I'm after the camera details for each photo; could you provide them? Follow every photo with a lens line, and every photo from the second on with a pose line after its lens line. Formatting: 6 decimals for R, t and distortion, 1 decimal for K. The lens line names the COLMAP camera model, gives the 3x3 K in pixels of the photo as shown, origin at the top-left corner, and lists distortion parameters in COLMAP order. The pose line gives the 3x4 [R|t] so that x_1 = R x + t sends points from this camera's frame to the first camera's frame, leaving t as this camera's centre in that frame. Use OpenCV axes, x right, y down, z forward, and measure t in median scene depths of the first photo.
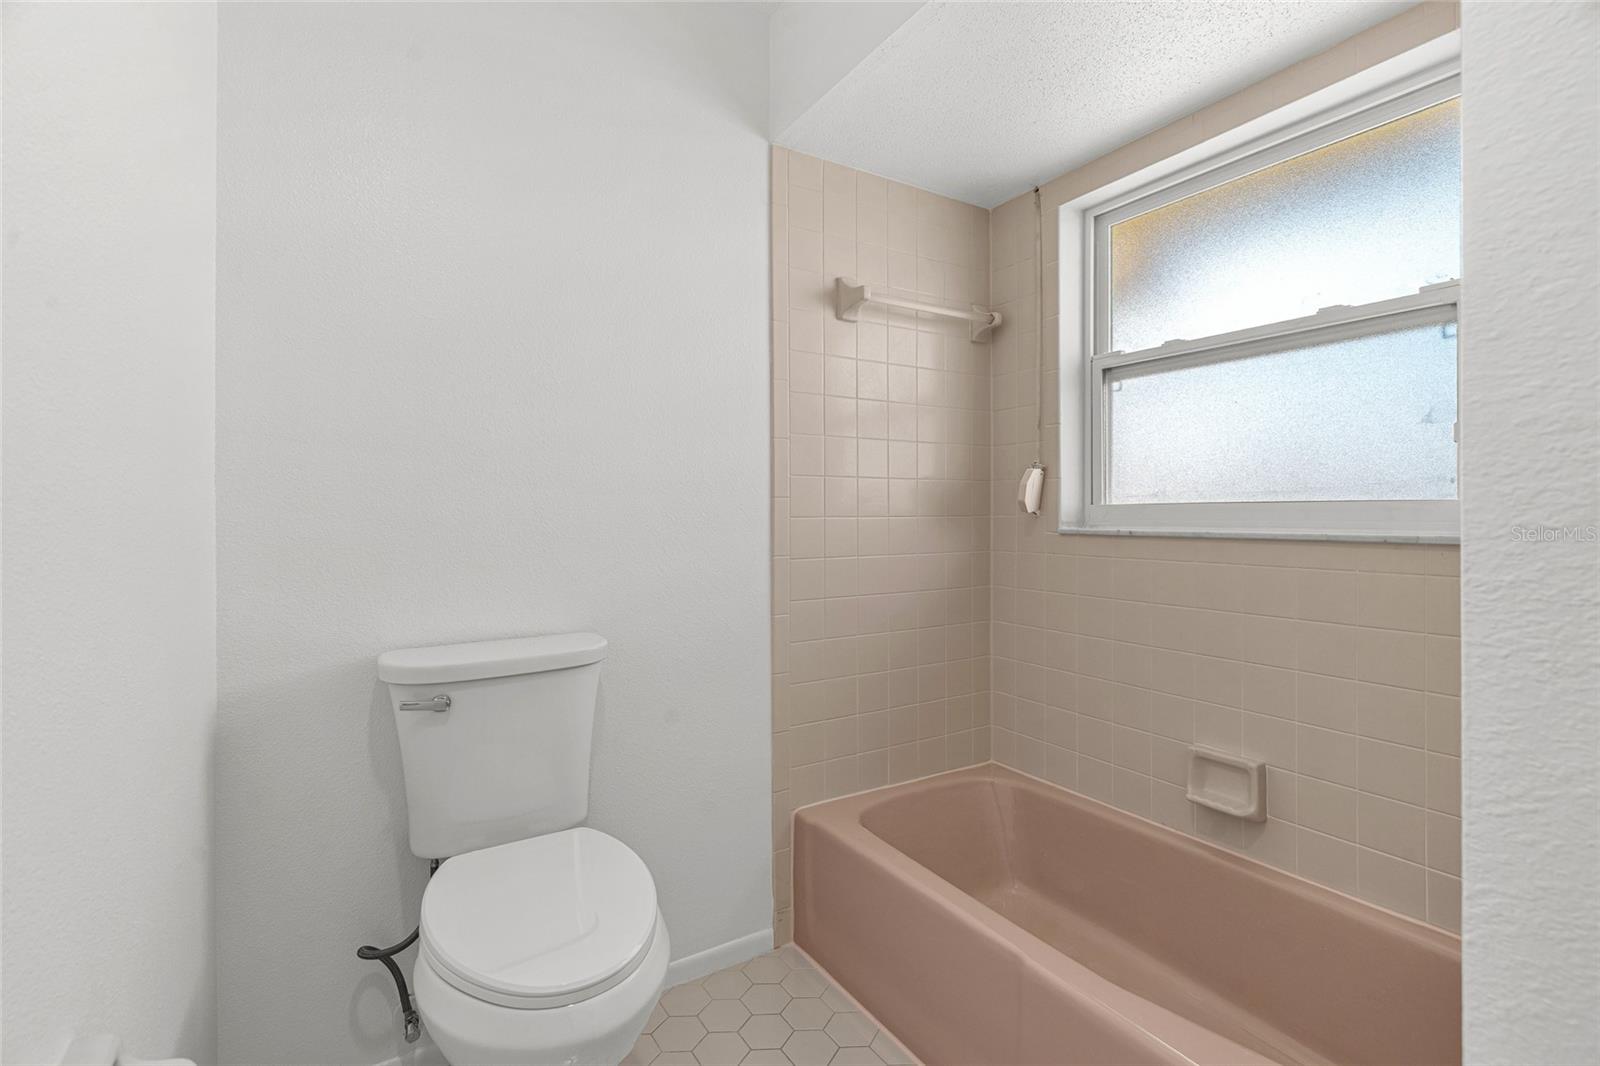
lens RADIAL K [[726.2, 0, 802.1], [0, 726.2, 528.3], [0, 0, 1]] dist [0.000748, 0.000910]
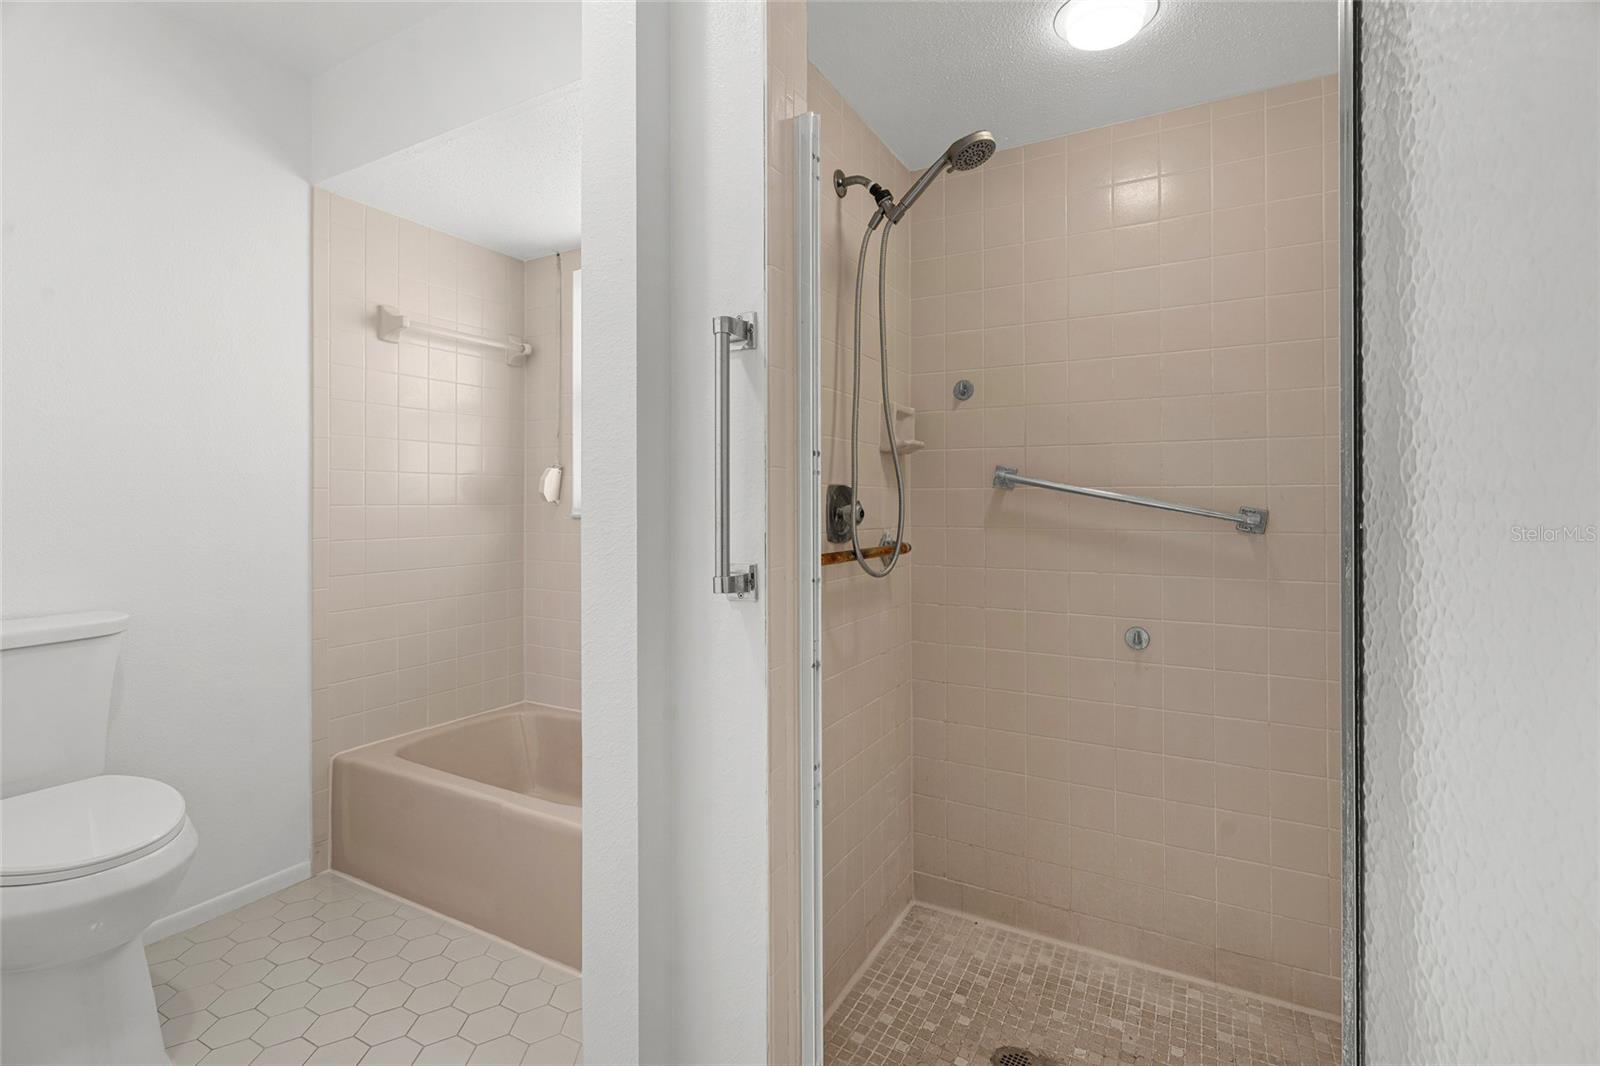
lens RADIAL K [[726.2, 0, 788.4], [0, 726.2, 501.5], [0, 0, 1]] dist [0.000748, 0.000910]
pose [[0.876756, 0.002662, 0.480928, 0.064145], [0.006667, 0.999821, -0.017689, 0.003824], [-0.480889, 0.018715, 0.876582, -0.361047]]
